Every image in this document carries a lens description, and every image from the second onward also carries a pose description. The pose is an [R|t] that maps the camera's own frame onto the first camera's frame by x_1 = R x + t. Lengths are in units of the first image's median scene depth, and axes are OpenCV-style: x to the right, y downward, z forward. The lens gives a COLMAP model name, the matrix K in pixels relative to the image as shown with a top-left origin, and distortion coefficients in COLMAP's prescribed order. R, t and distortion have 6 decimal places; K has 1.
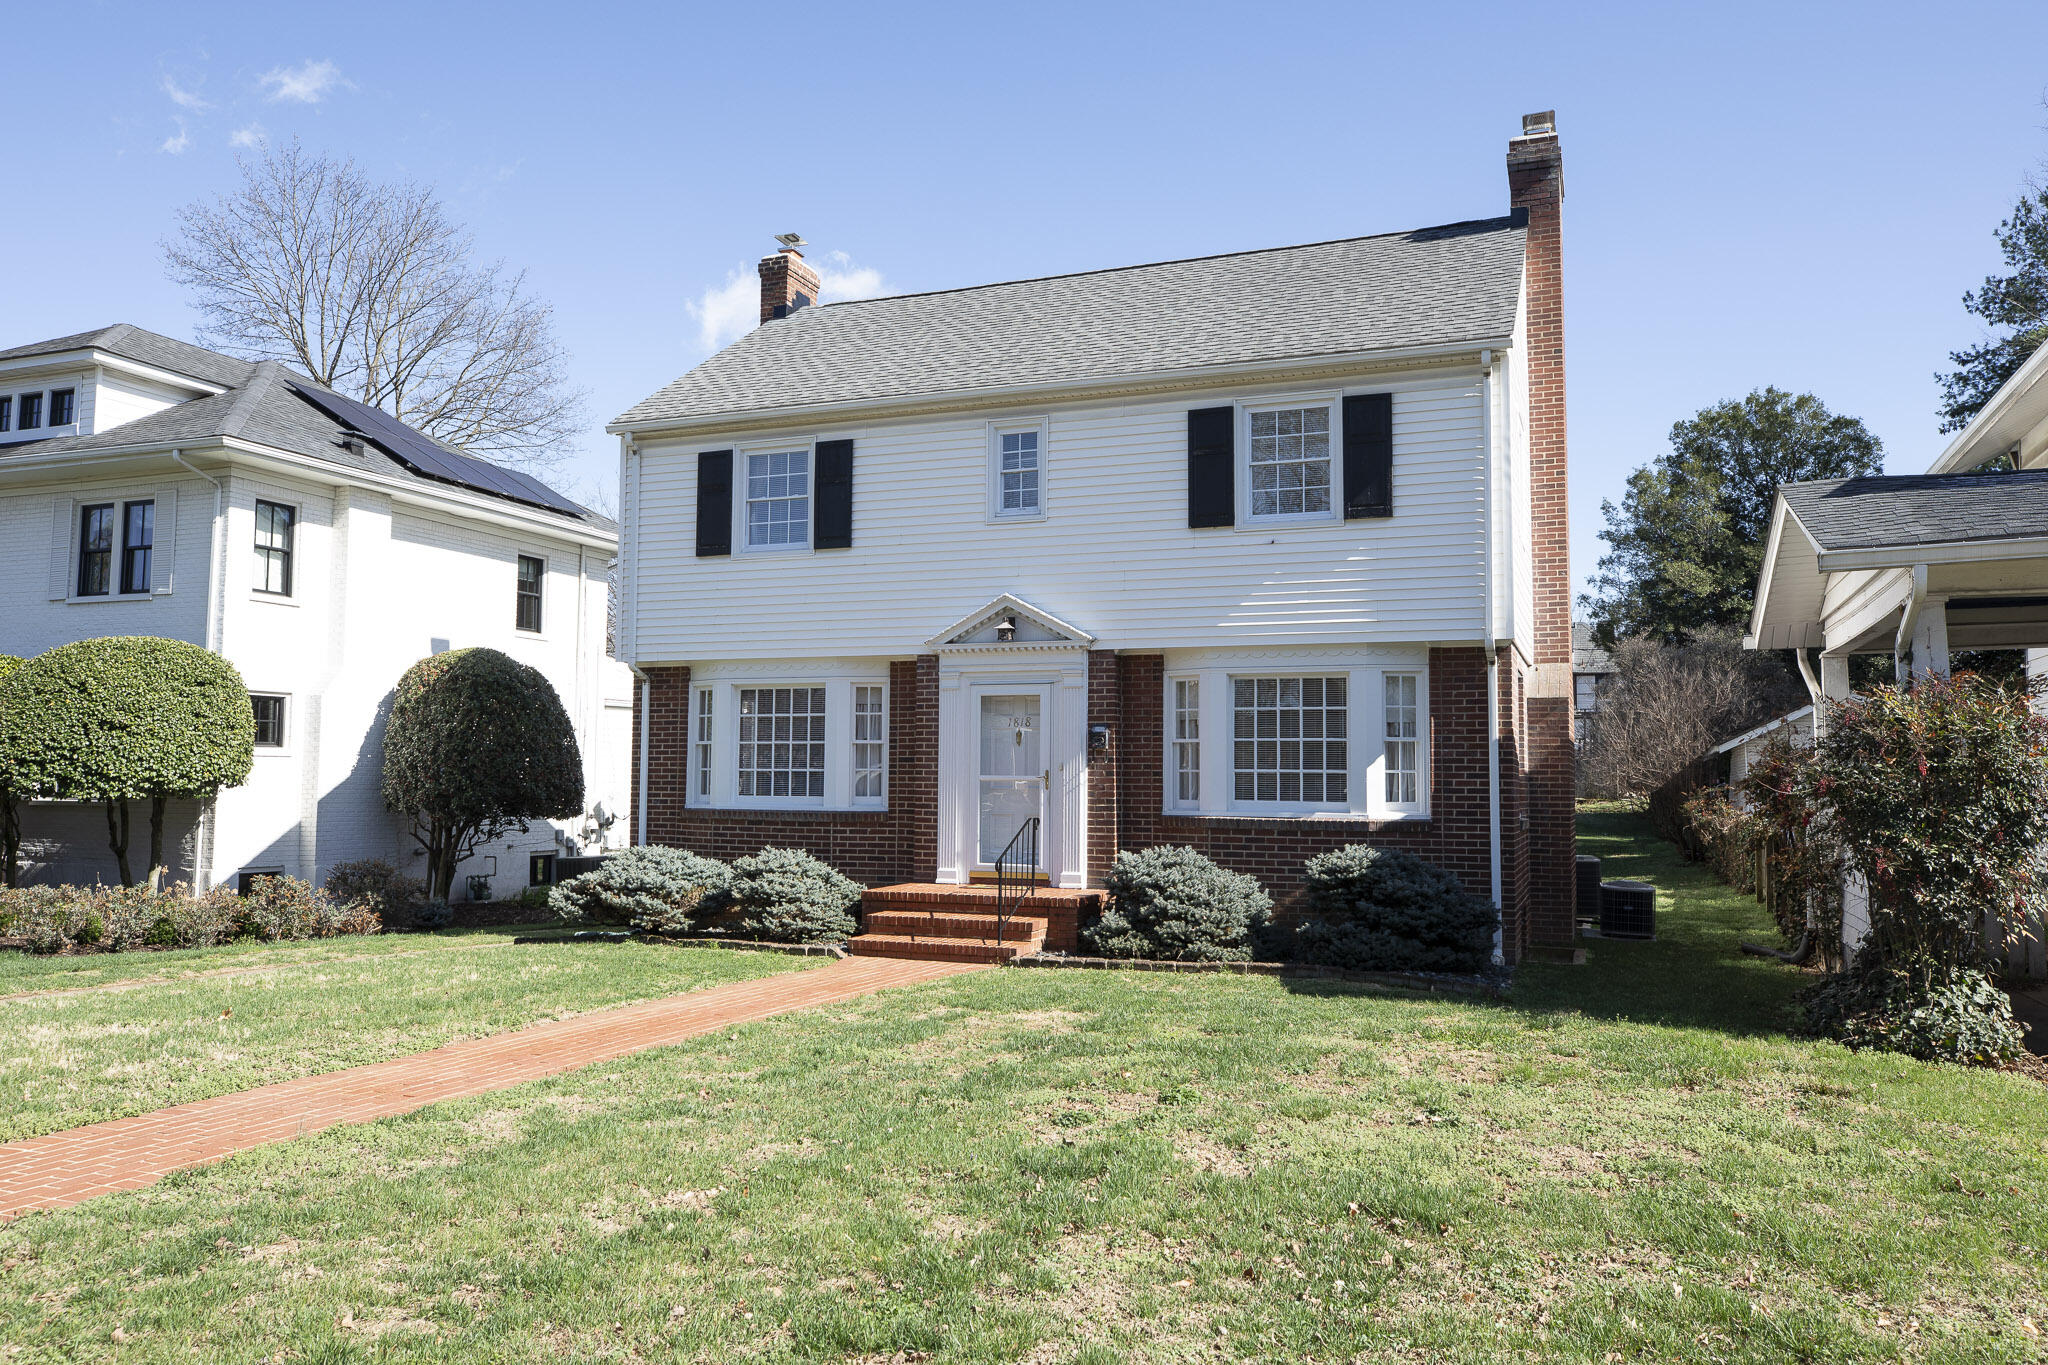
lens RADIAL K [[1494.7, 0, 1024.9], [0, 1494.7, 679.6], [0, 0, 1]] dist [0.004216, 0.019963]
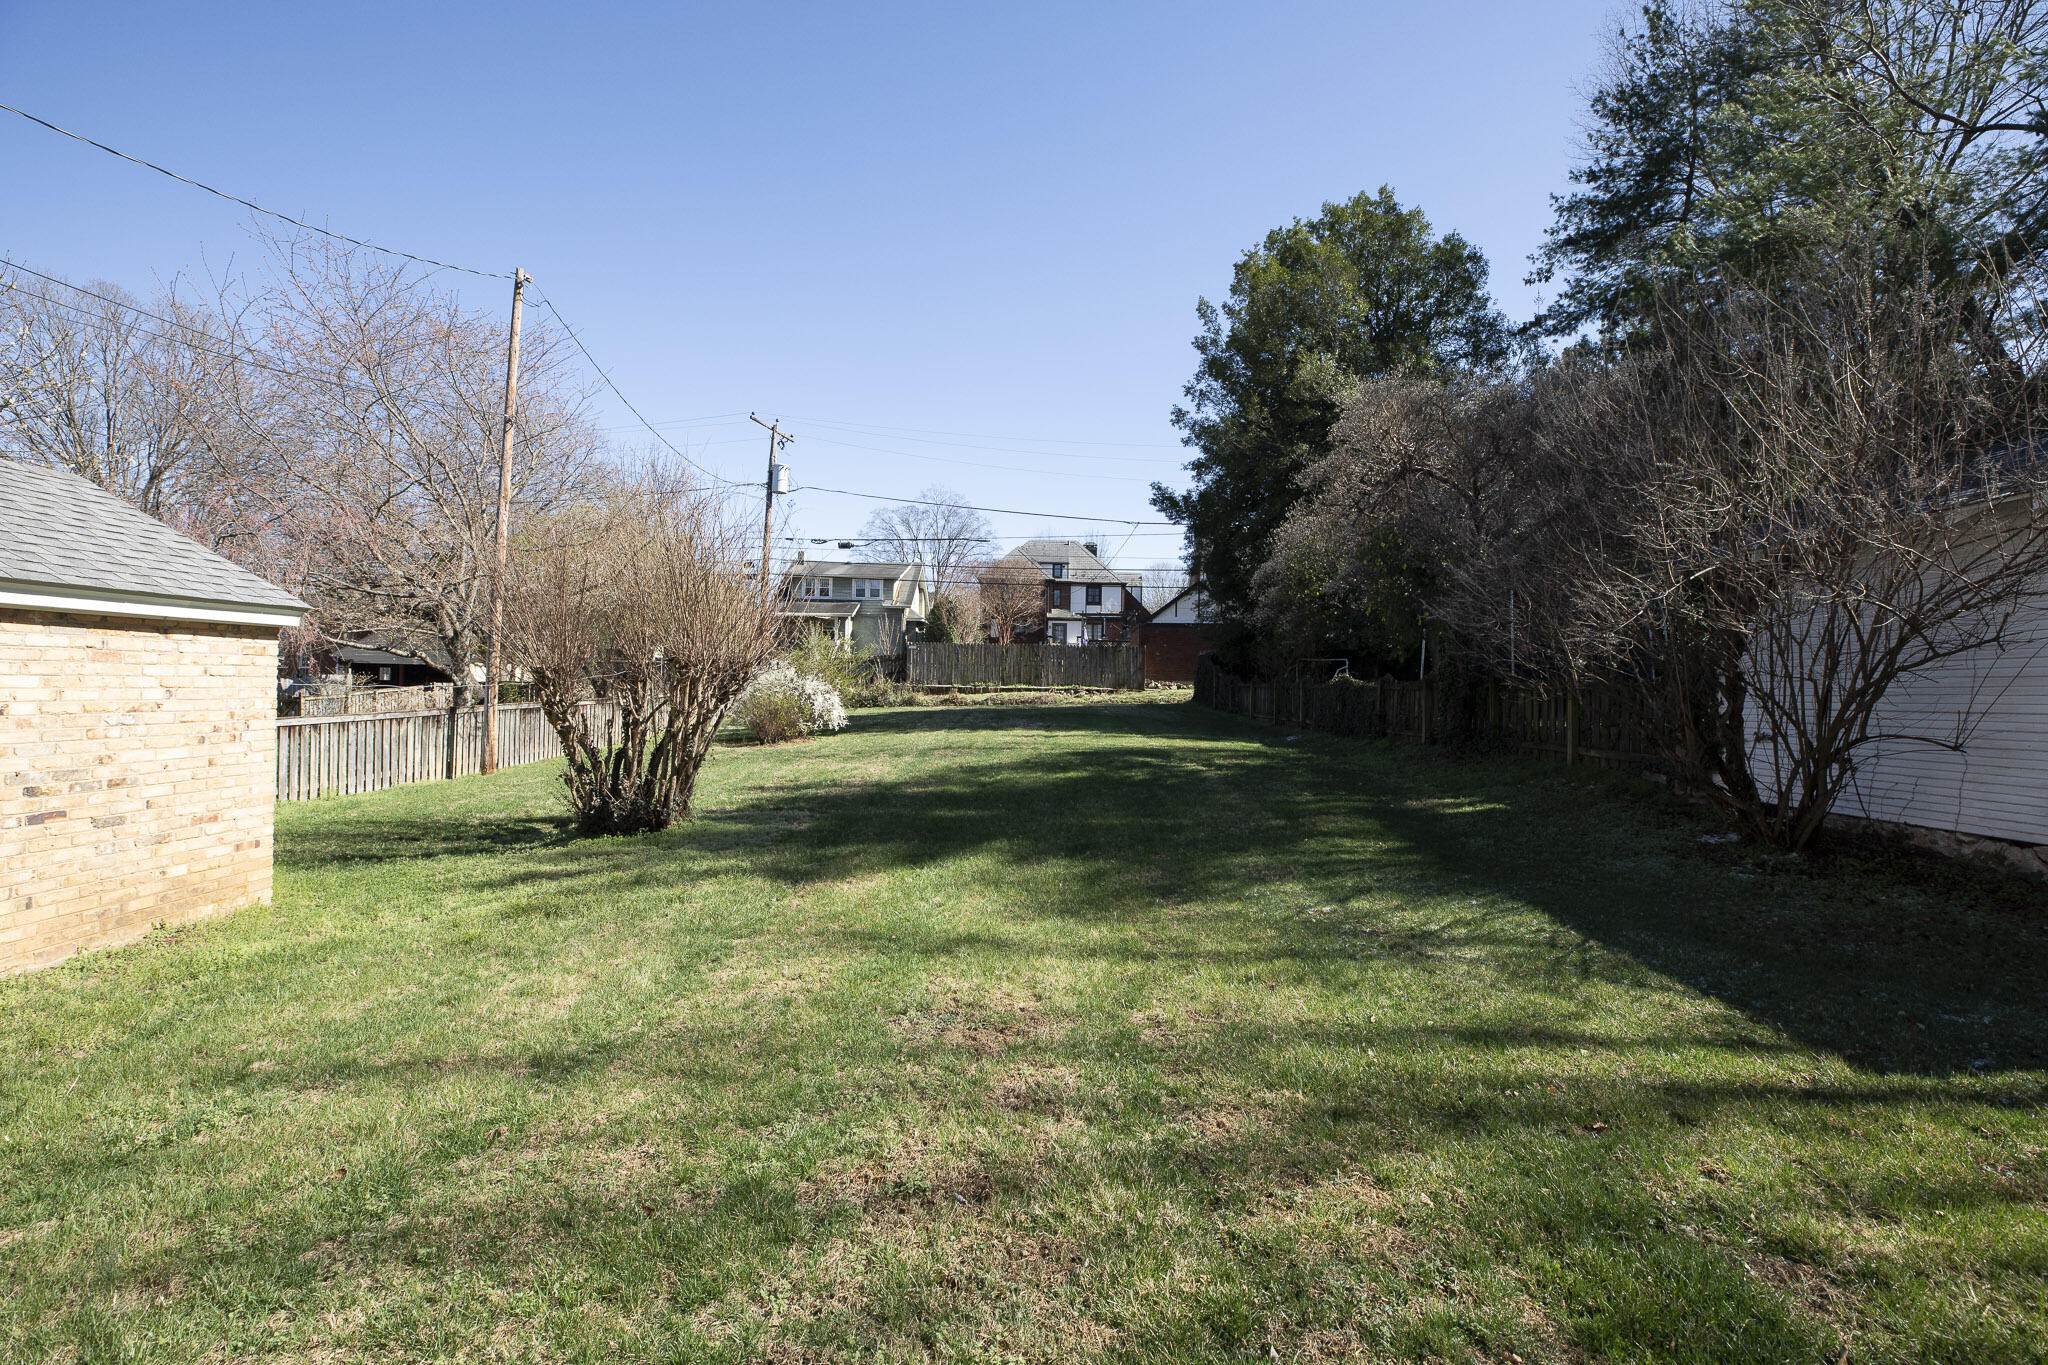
lens RADIAL K [[935.2, 0, 1025.9], [0, 935.2, 677.0], [0, 0, 1]] dist [-0.039052, 0.007517]
pose [[0.935626, 0.010465, 0.352838, 0.449038], [-0.033178, 0.997743, 0.058387, 0.168983], [-0.351431, -0.066334, 0.933861, 1.899655]]
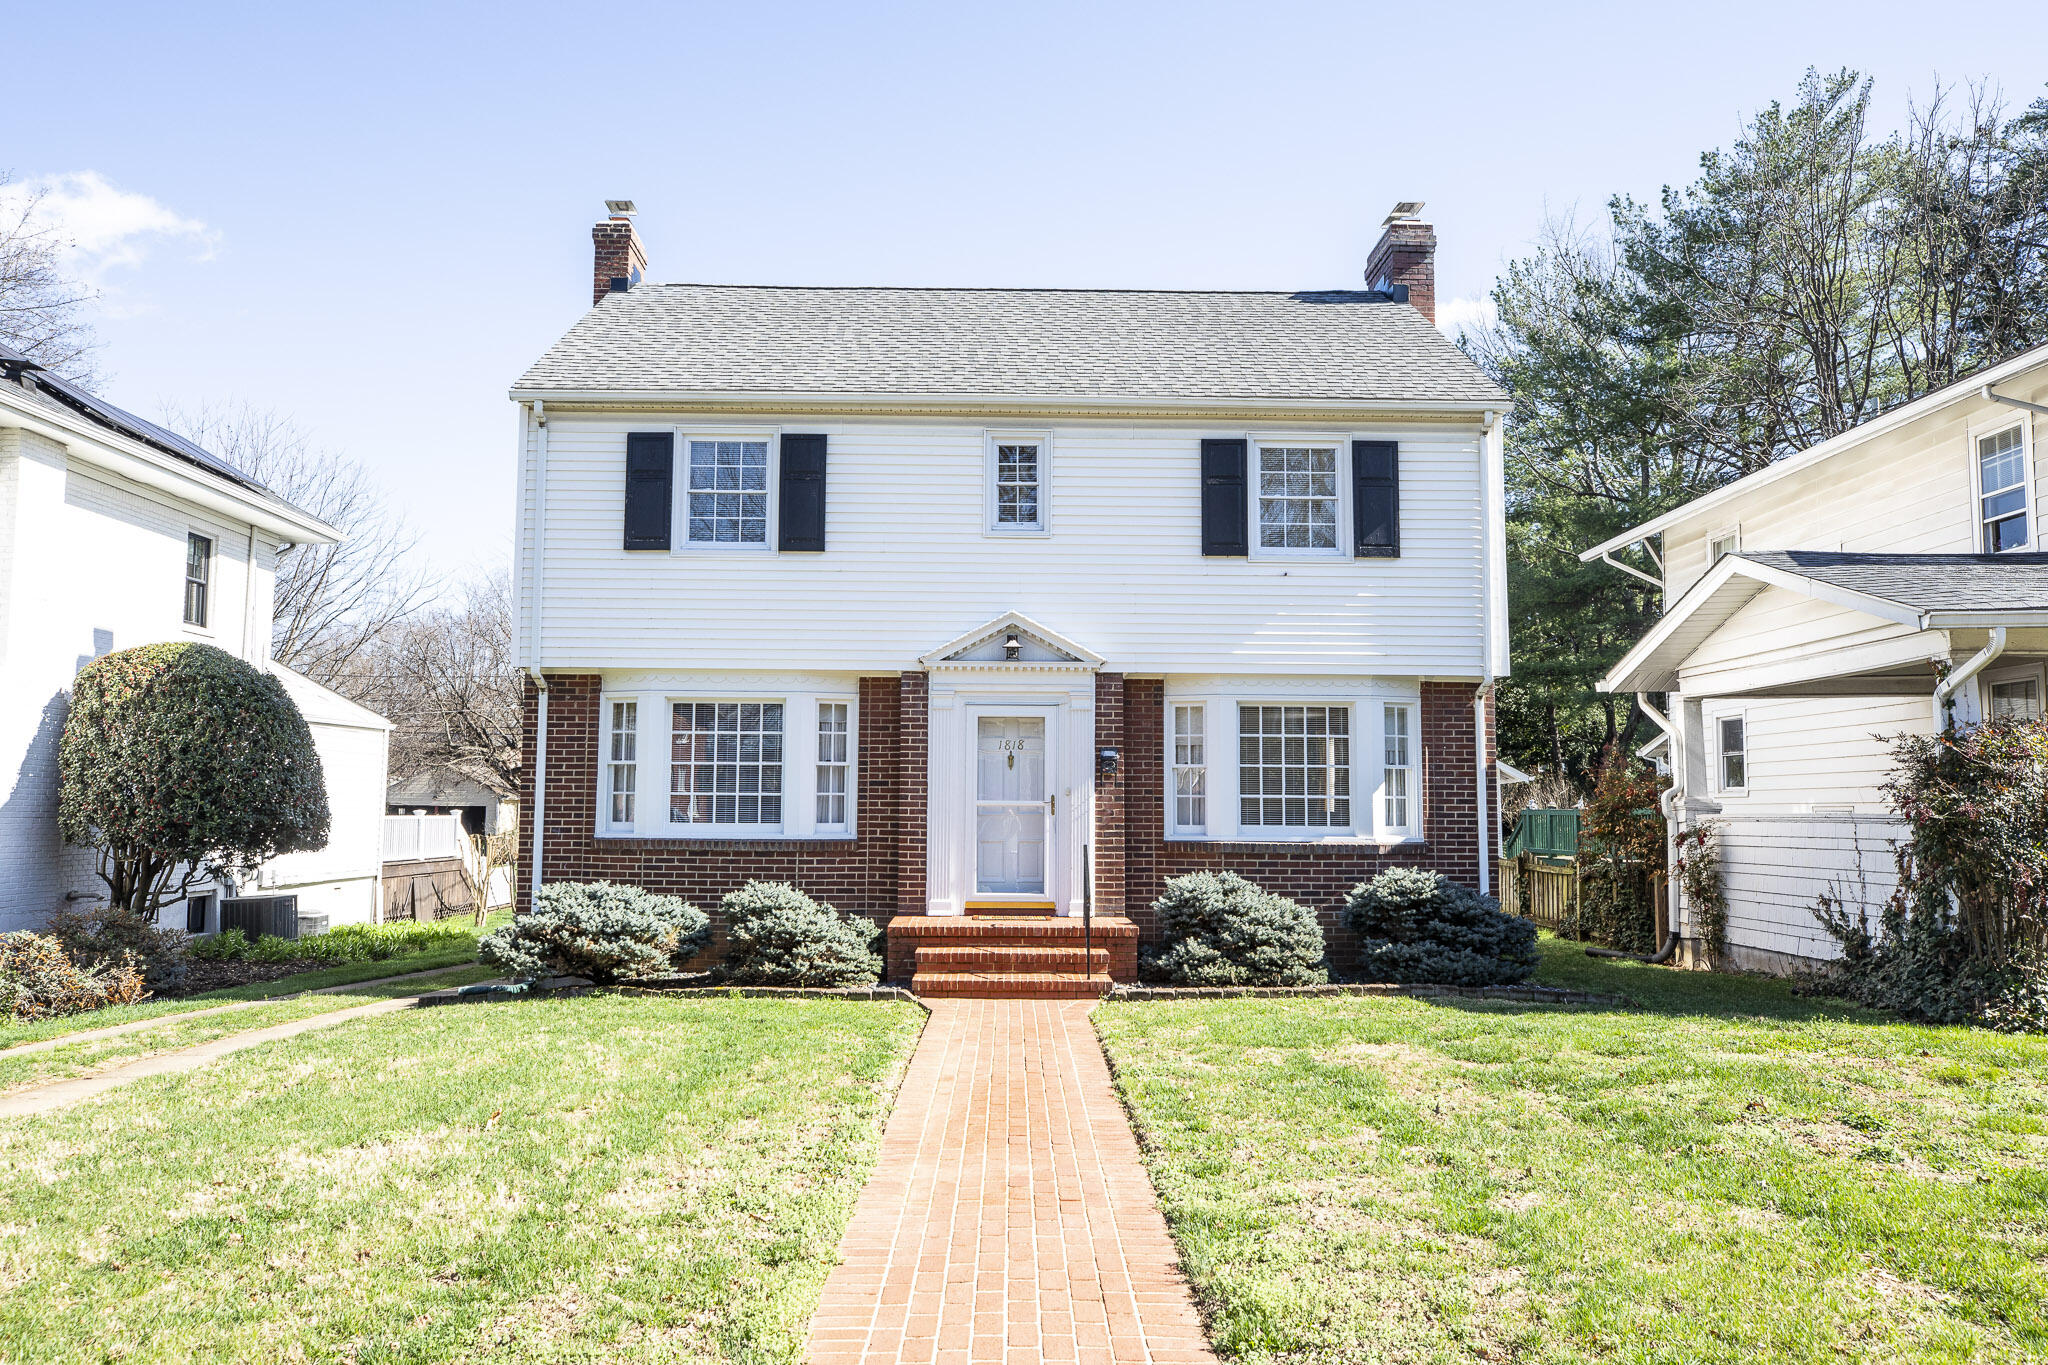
lens RADIAL K [[1443.1, 0, 1024.7], [0, 1443.1, 681.0], [0, 0, 1]] dist [0.002100, 0.014664]
pose [[0.922647, 0.032801, 0.384249, -0.356816], [-0.025818, 0.999395, -0.023319, 0.008967], [-0.384782, 0.011595, 0.922935, 0.142212]]
